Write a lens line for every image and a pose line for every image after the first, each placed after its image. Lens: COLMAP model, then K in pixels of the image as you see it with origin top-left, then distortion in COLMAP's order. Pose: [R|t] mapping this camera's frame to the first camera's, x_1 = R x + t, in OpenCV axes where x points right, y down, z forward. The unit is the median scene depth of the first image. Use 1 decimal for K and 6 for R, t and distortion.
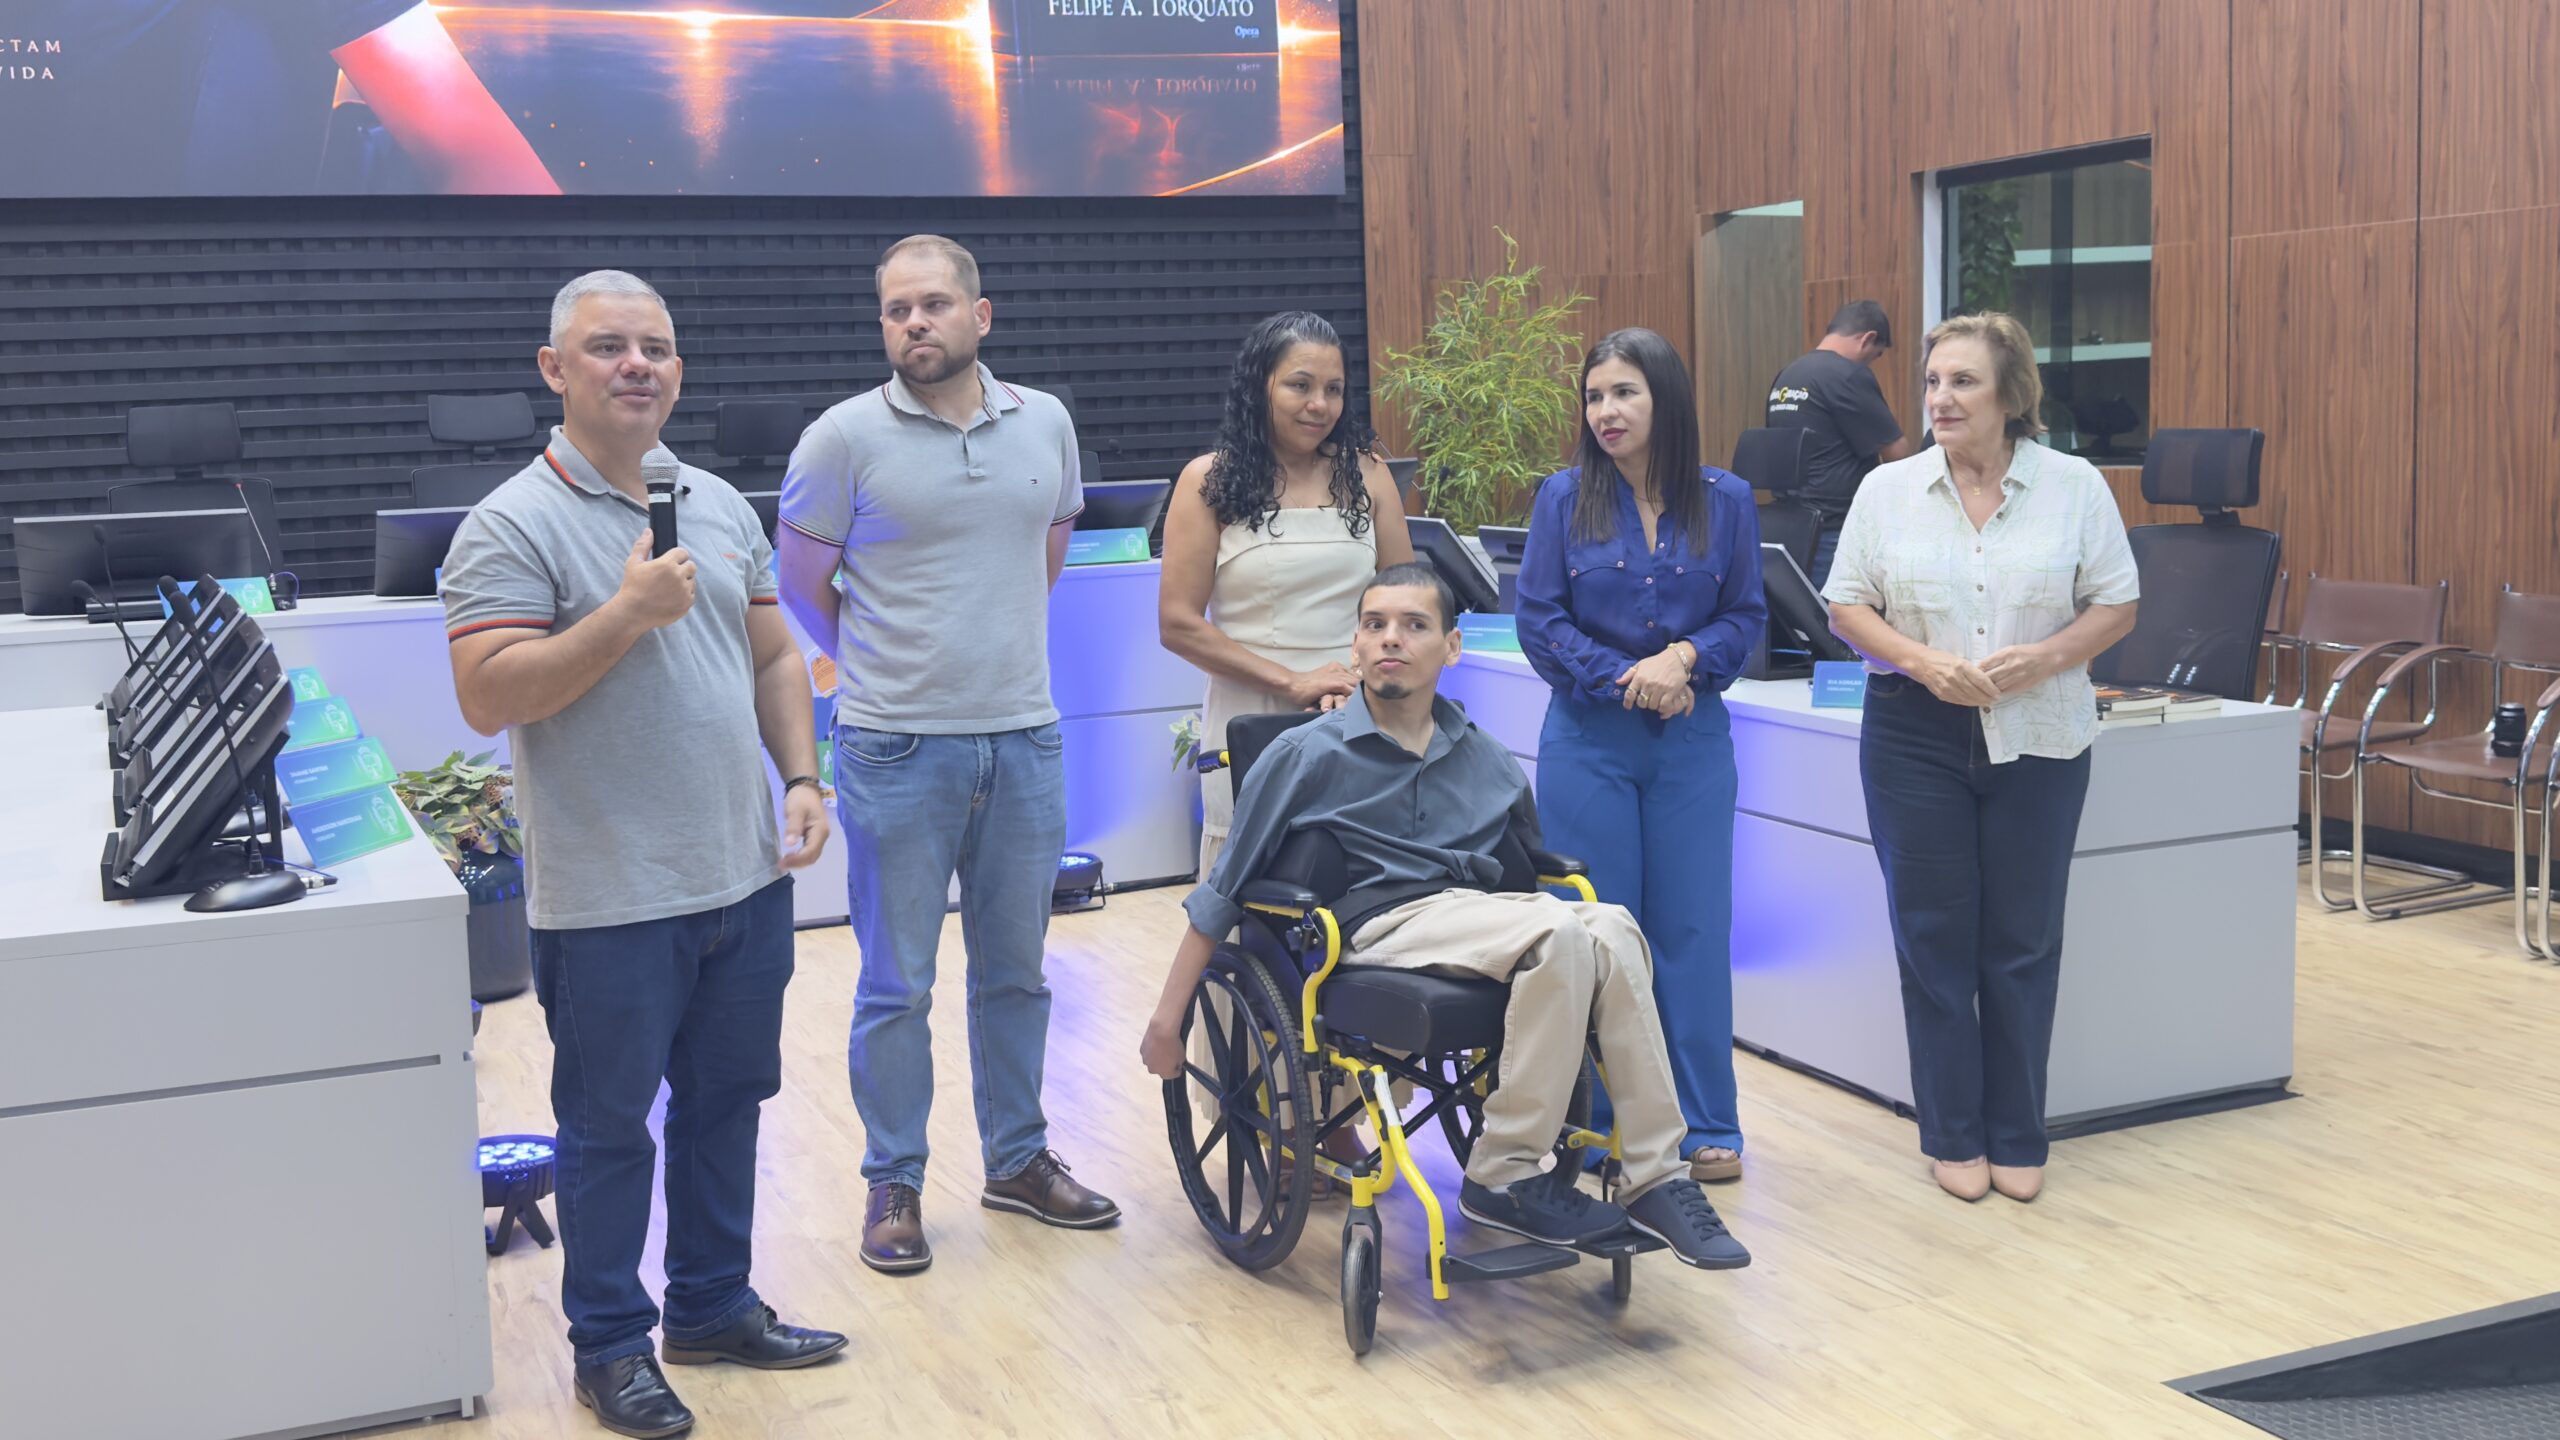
lens RADIAL K [[2507.3, 0, 1283.3], [0, 2507.3, 713.6], [0, 0, 1]] dist [0.197363, -0.426716]
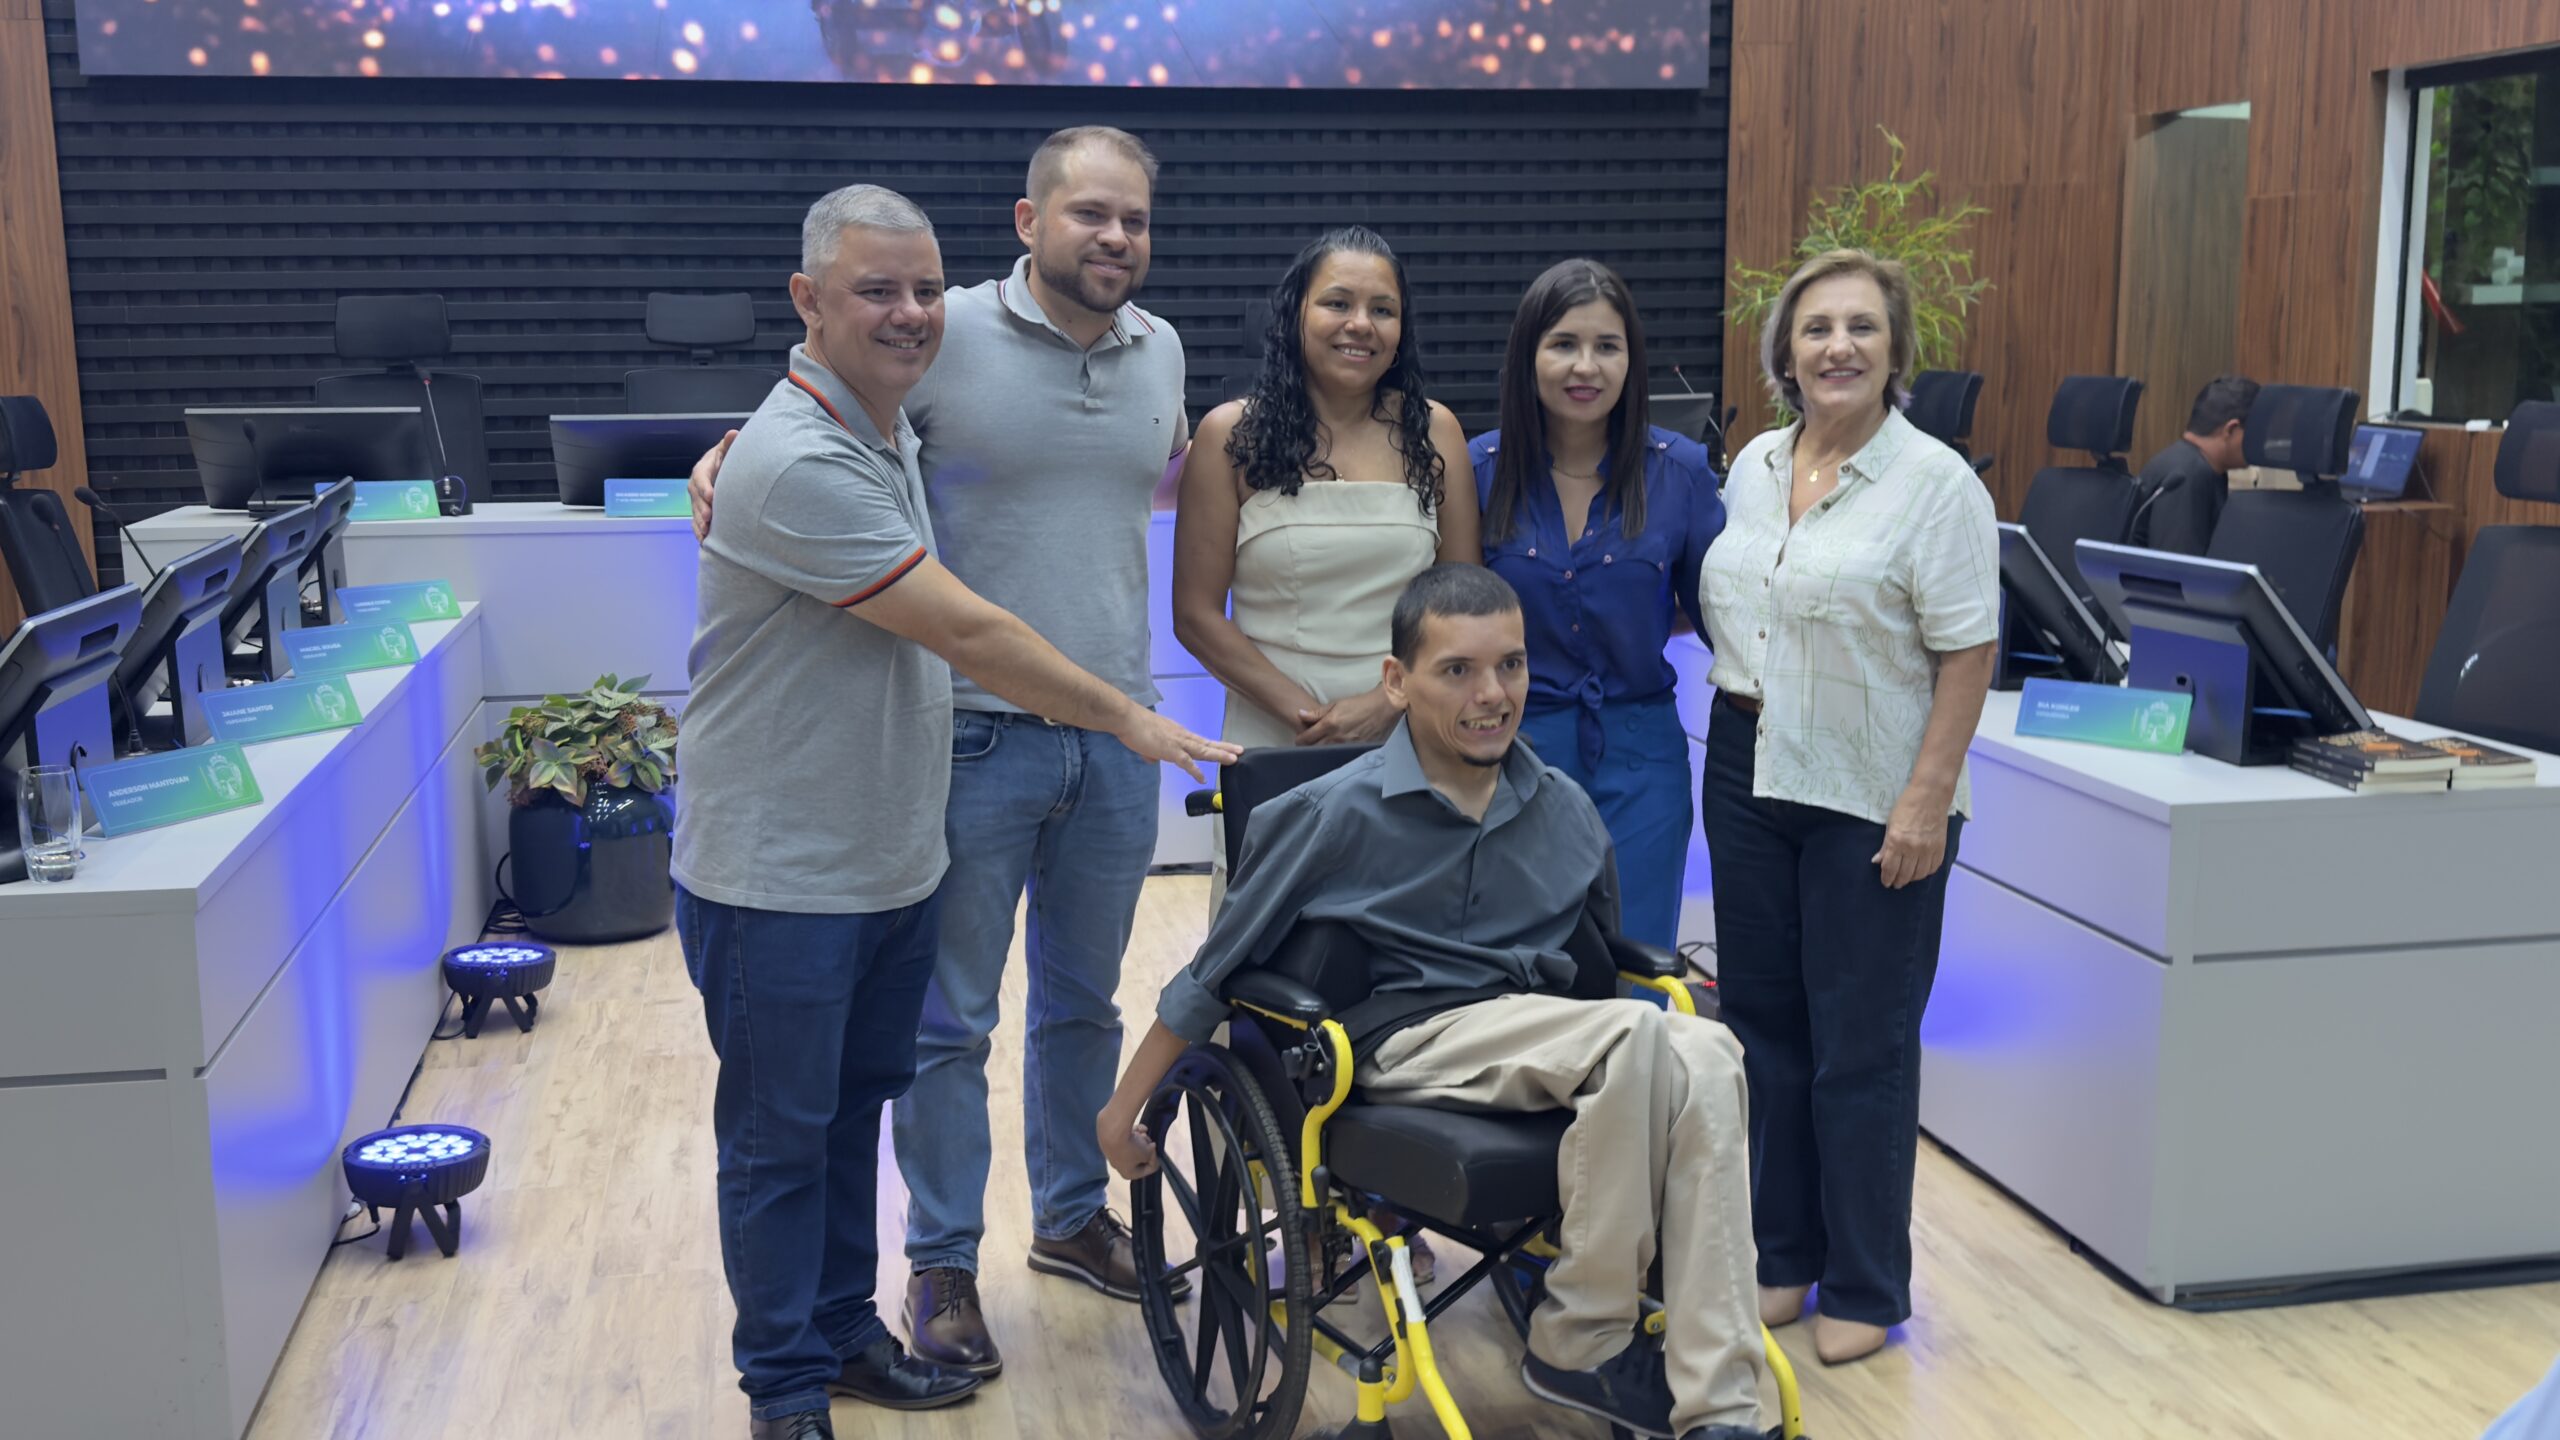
lens RADIAL K [[2531.1, 0, 1306.3], [0, 2531.1, 726.1], [0, 0, 1]] dist [0.214444, -0.513096]
pose [[0.977141, 0.063248, -0.202964, 0.091773], [-0.054776, 0.997387, 0.047098, -0.018680], [0.205413, -0.034904, 0.978053, 0.091153]]
